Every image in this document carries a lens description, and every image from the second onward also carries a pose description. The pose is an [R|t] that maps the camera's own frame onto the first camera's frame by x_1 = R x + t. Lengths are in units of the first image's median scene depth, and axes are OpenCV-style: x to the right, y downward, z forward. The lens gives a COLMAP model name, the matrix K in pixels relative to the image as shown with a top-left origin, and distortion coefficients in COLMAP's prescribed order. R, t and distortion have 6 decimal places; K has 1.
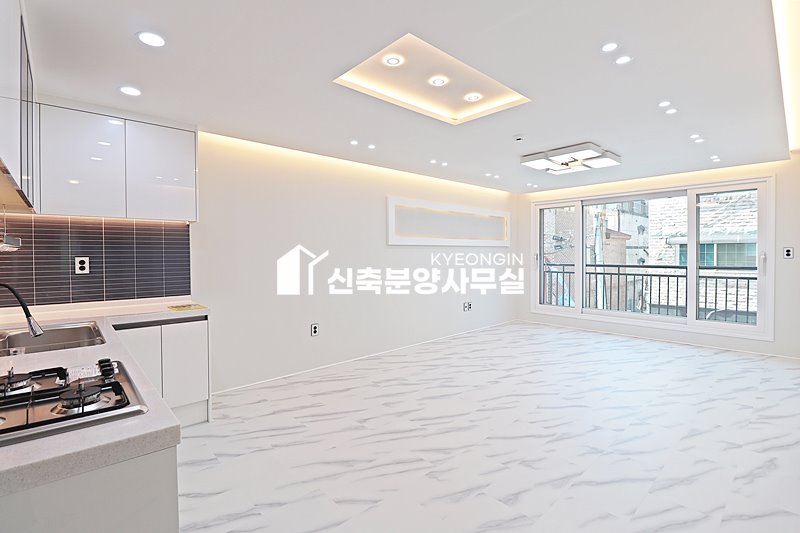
lens RADIAL K [[370.8, 0, 398.2], [0, 370.8, 263.8], [0, 0, 1]] dist [0.001002, -0.013425]
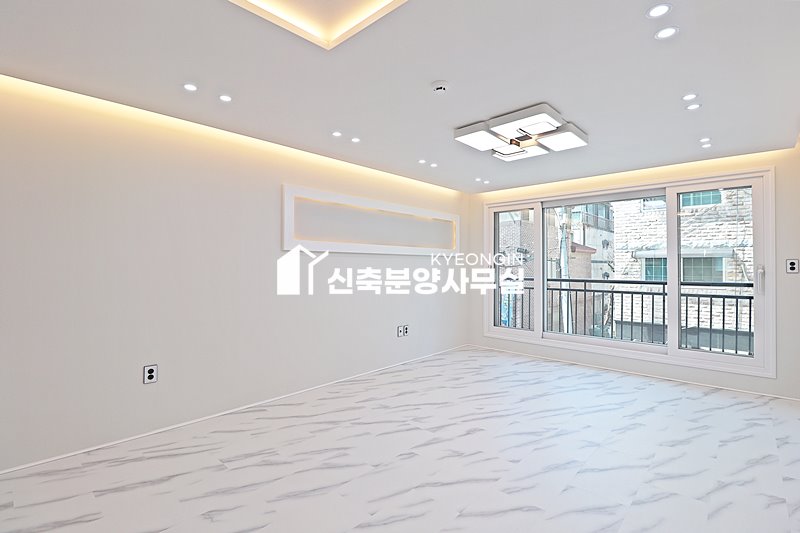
lens RADIAL K [[374.0, 0, 400.0], [0, 374.0, 266.5], [0, 0, 1]] dist [0.002290, -0.013542]
pose [[0.996771, 0.009634, 0.079718, 0.142032], [-0.007461, 0.999594, -0.027511, -0.000607], [-0.079951, 0.026827, 0.996438, 0.244220]]
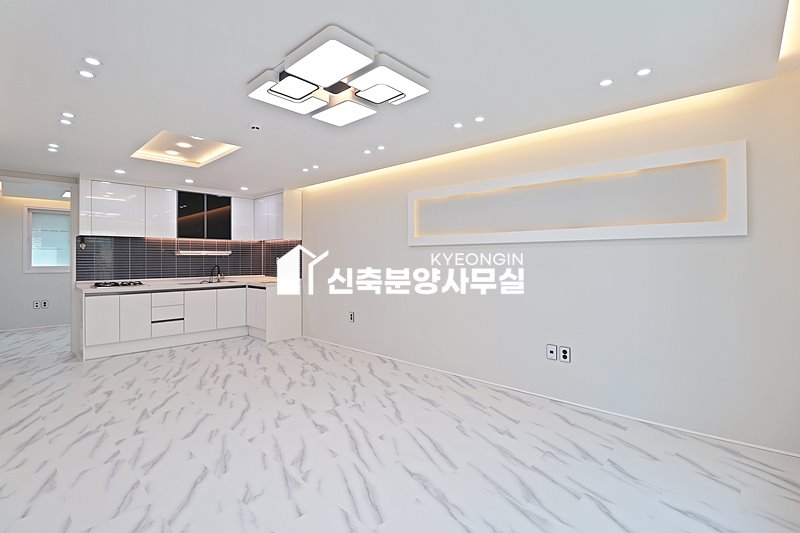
lens RADIAL K [[369.0, 0, 399.7], [0, 369.0, 258.3], [0, 0, 1]] dist [0.000027, -0.014398]
pose [[0.089110, 0.003936, -0.996014, 0.865443], [-0.028194, 0.999601, 0.001428, -0.021331], [0.995623, 0.027955, 0.089185, 0.881355]]
